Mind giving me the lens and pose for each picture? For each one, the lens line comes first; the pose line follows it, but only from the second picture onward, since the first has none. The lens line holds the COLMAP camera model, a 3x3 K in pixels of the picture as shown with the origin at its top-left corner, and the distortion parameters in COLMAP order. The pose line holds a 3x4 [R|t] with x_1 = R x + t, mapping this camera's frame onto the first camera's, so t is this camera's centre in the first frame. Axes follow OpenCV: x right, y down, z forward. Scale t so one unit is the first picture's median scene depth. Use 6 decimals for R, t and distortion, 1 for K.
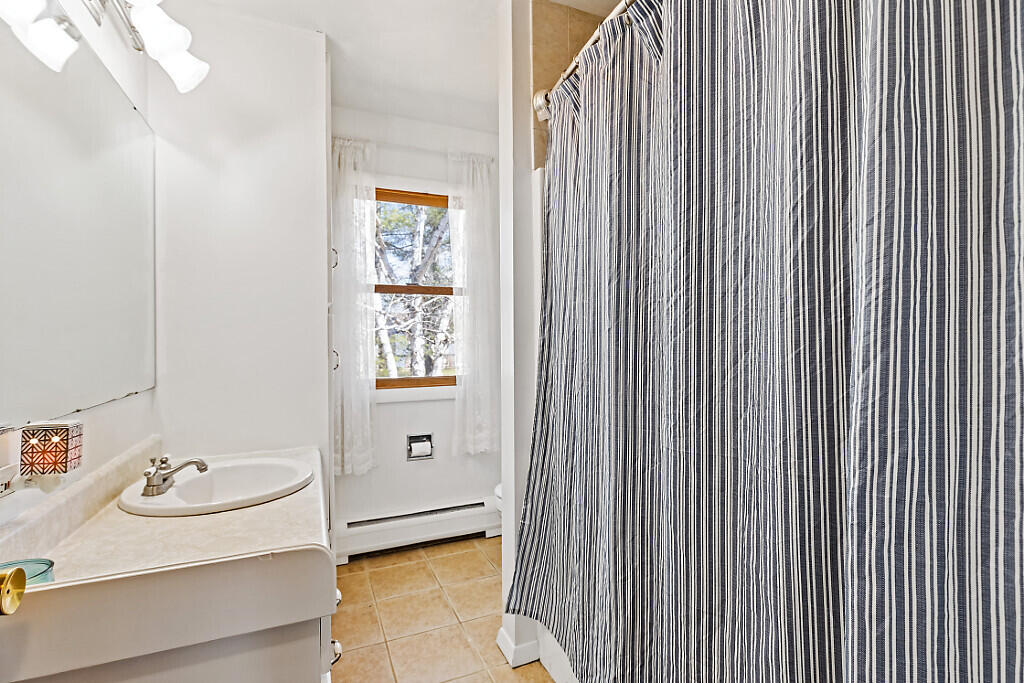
lens RADIAL K [[465.5, 0, 515.4], [0, 465.5, 338.4], [0, 0, 1]] dist [-0.000047, -0.000976]
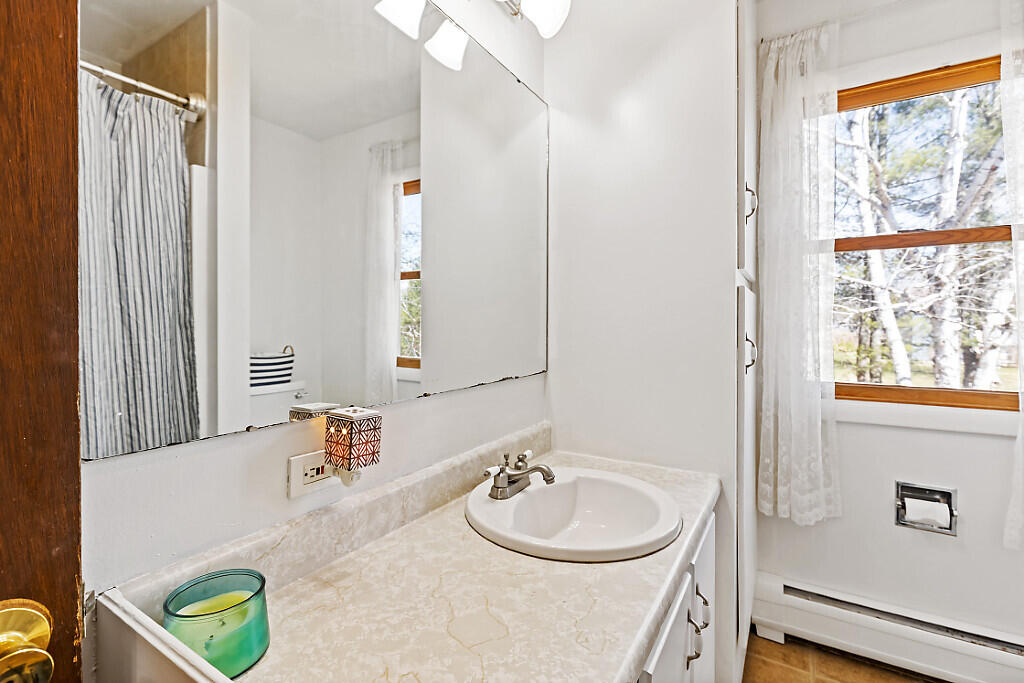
lens RADIAL K [[465.5, 0, 499.8], [0, 465.5, 325.0], [0, 0, 1]] dist [-0.000047, -0.000976]
pose [[0.558159, 0.008675, -0.829689, -0.023054], [-0.001819, 0.999956, 0.009231, 0.000070], [0.829732, -0.003643, 0.558150, 0.258188]]
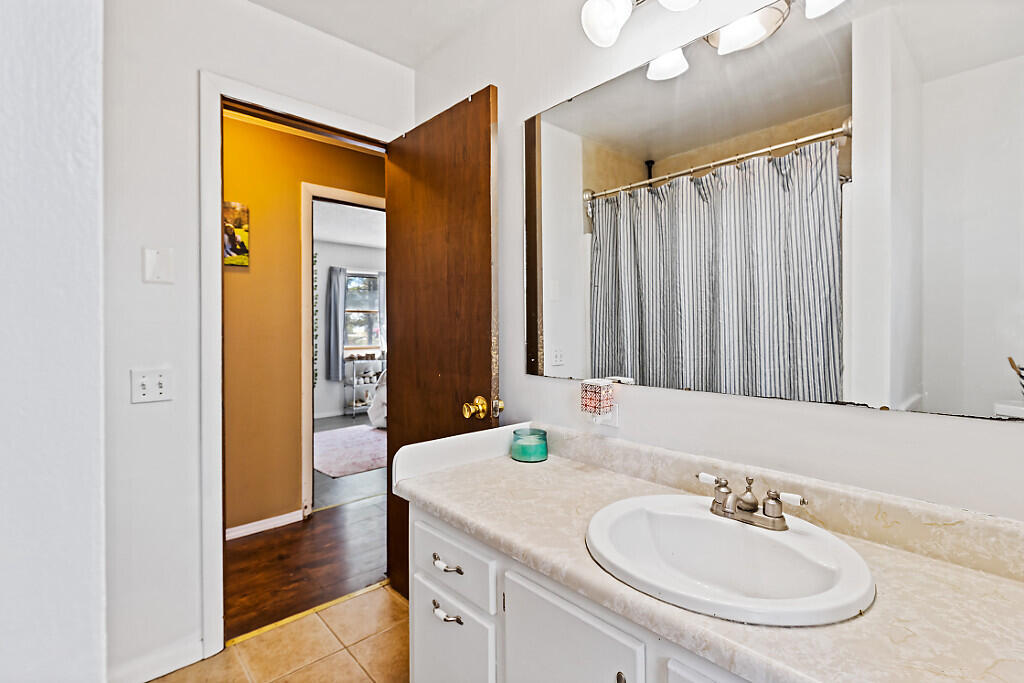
lens RADIAL K [[465.5, 0, 503.8], [0, 465.5, 339.4], [0, 0, 1]] dist [-0.000047, -0.000976]
pose [[-0.949500, 0.015563, -0.313380, -0.078126], [0.008865, 0.999701, 0.022786, 0.002655], [0.313641, 0.018857, -0.949354, 0.839553]]
